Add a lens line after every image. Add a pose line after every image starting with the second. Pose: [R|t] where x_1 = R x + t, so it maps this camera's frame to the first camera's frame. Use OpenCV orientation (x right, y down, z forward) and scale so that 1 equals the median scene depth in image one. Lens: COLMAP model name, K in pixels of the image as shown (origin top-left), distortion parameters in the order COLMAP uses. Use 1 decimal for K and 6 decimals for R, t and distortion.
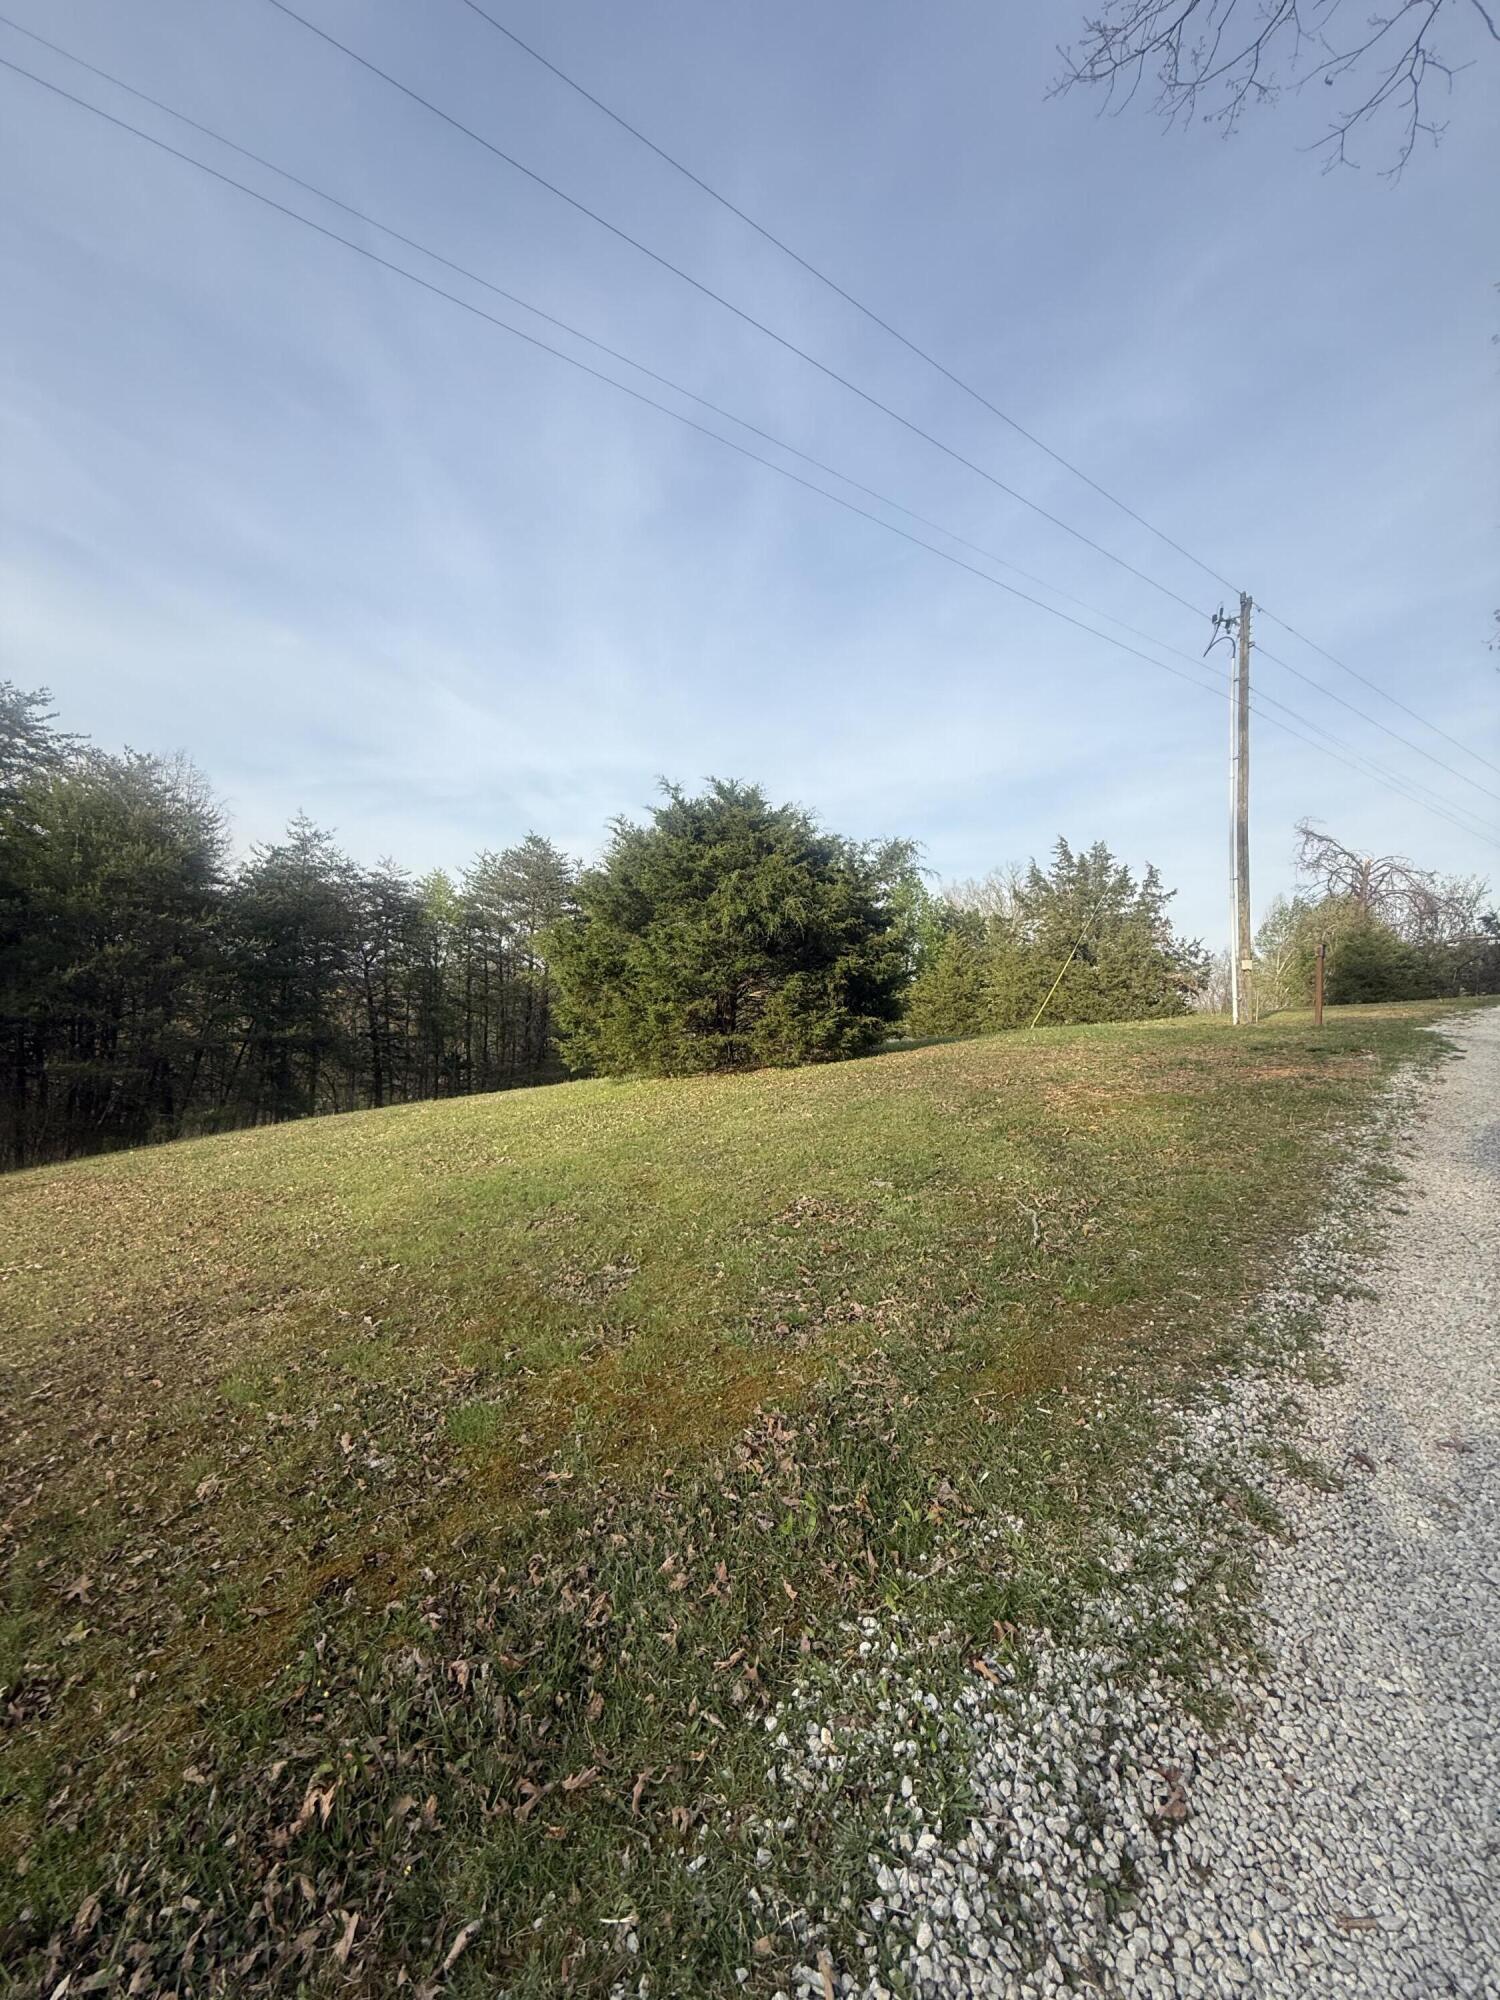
lens RADIAL K [[806.5, 0, 752.9], [0, 806.5, 1002.4], [0, 0, 1]] dist [0.000934, 0.000213]
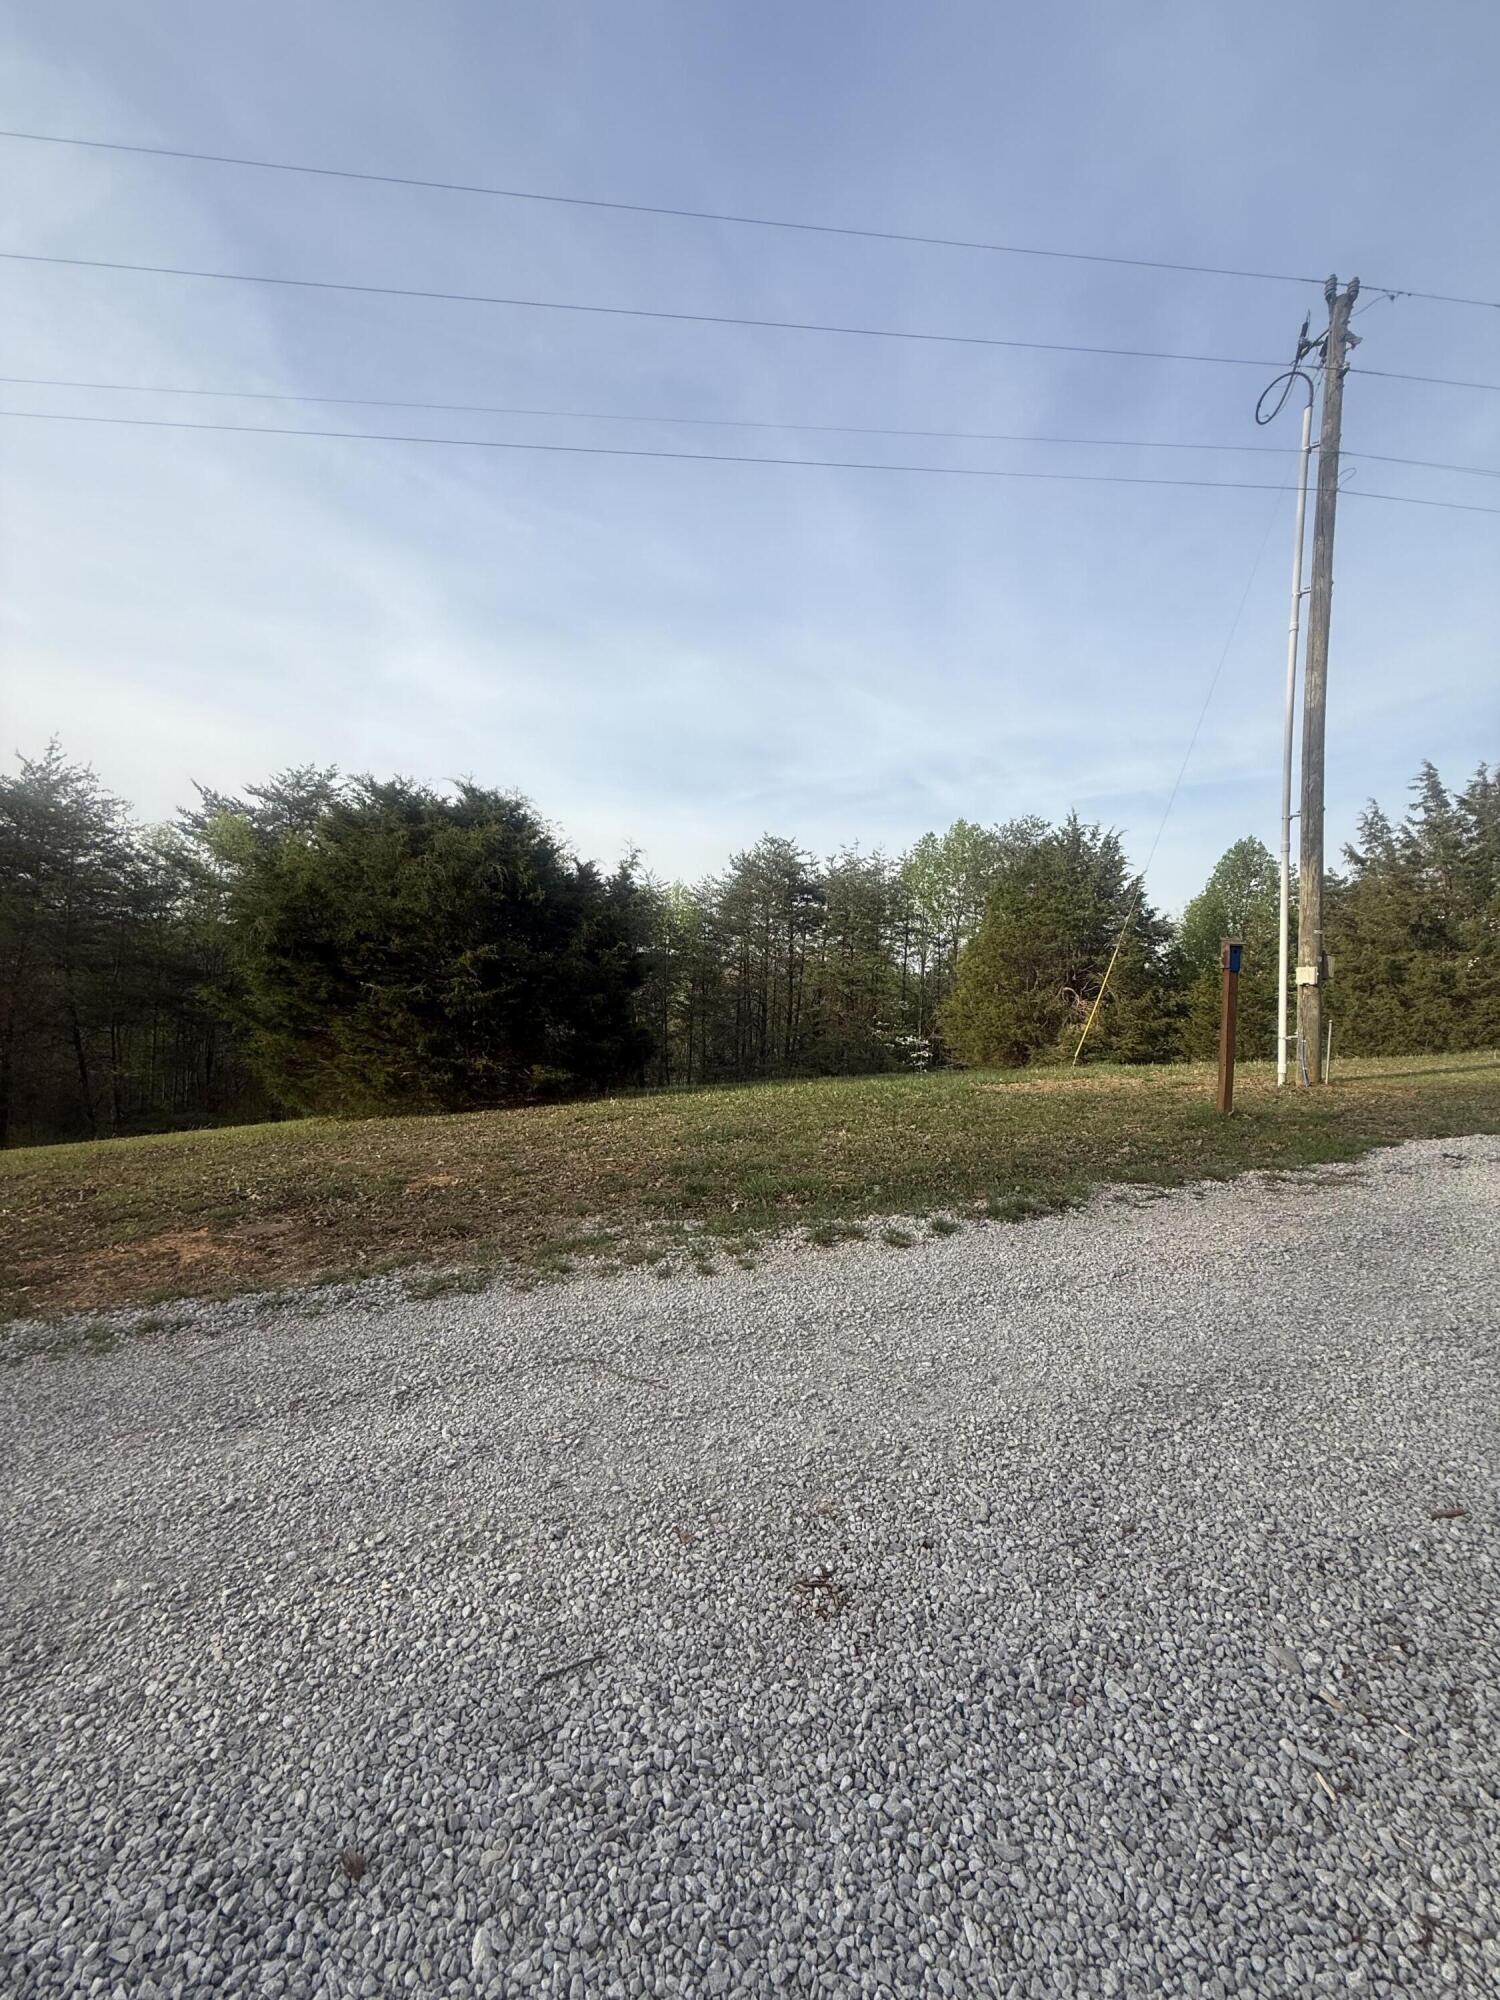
lens RADIAL K [[806.5, 0, 756.2], [0, 806.5, 1032.2], [0, 0, 1]] dist [0.000934, 0.000213]
pose [[0.854373, 0.030093, -0.518788, 0.621477], [-0.005007, 0.998752, 0.049687, -0.038497], [0.519636, -0.039853, 0.853458, 0.352518]]
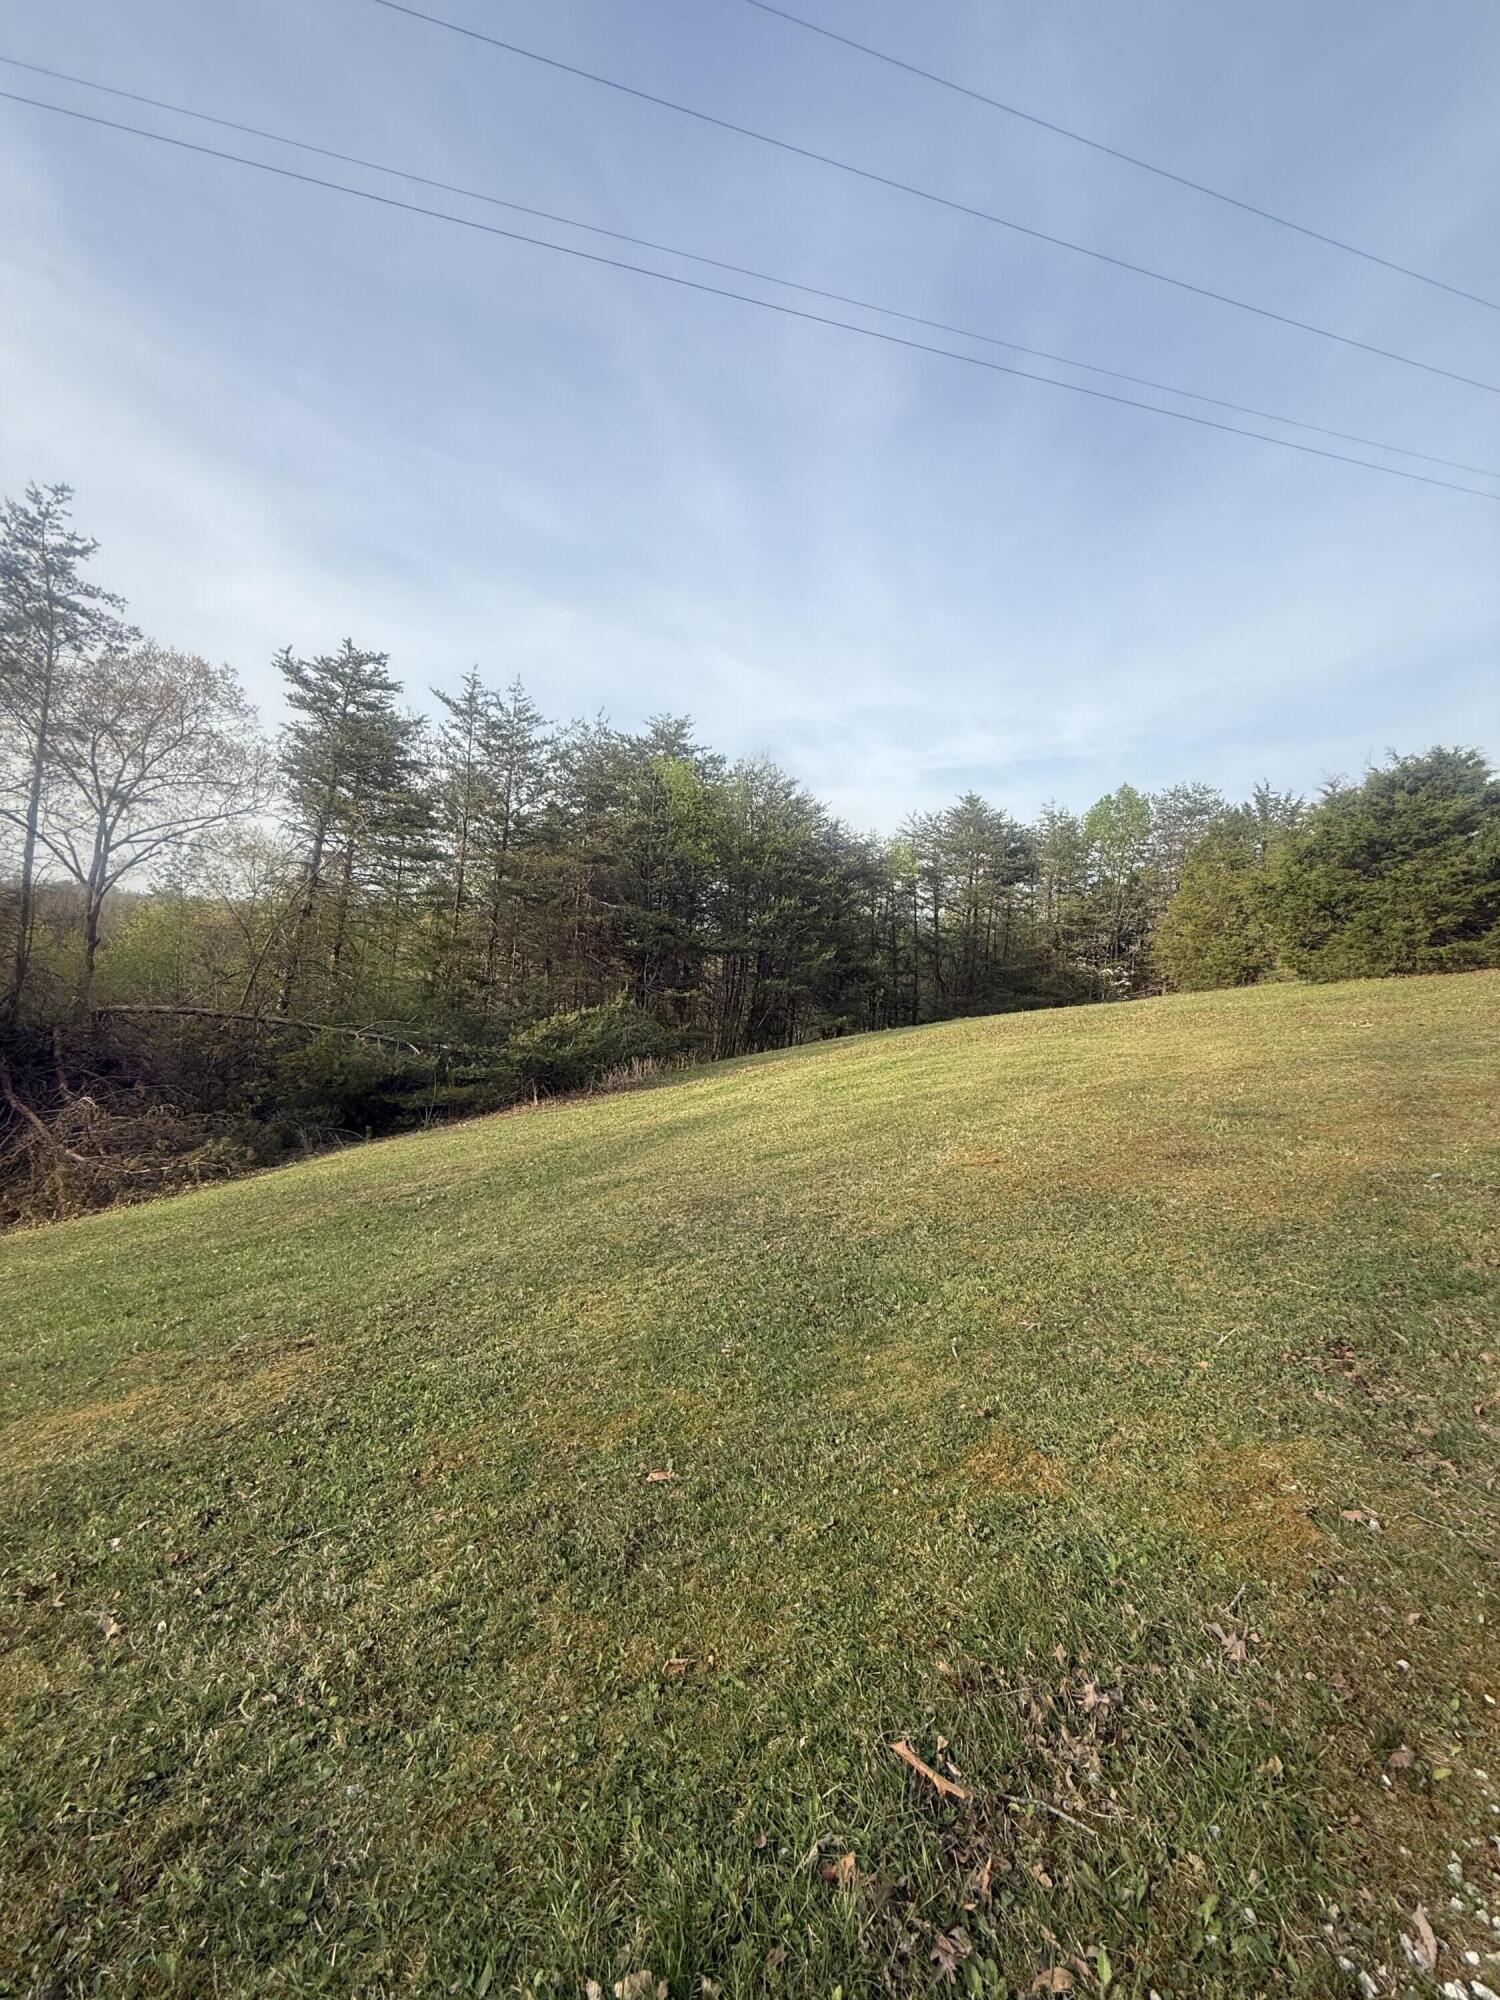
lens RADIAL K [[806.5, 0, 746.7], [0, 806.5, 1003.3], [0, 0, 1]] dist [0.000934, 0.000213]
pose [[0.941390, 0.012414, -0.337091, -0.648749], [0.007955, 0.998228, 0.058978, 0.047910], [0.337226, -0.058203, 0.939623, -0.612639]]
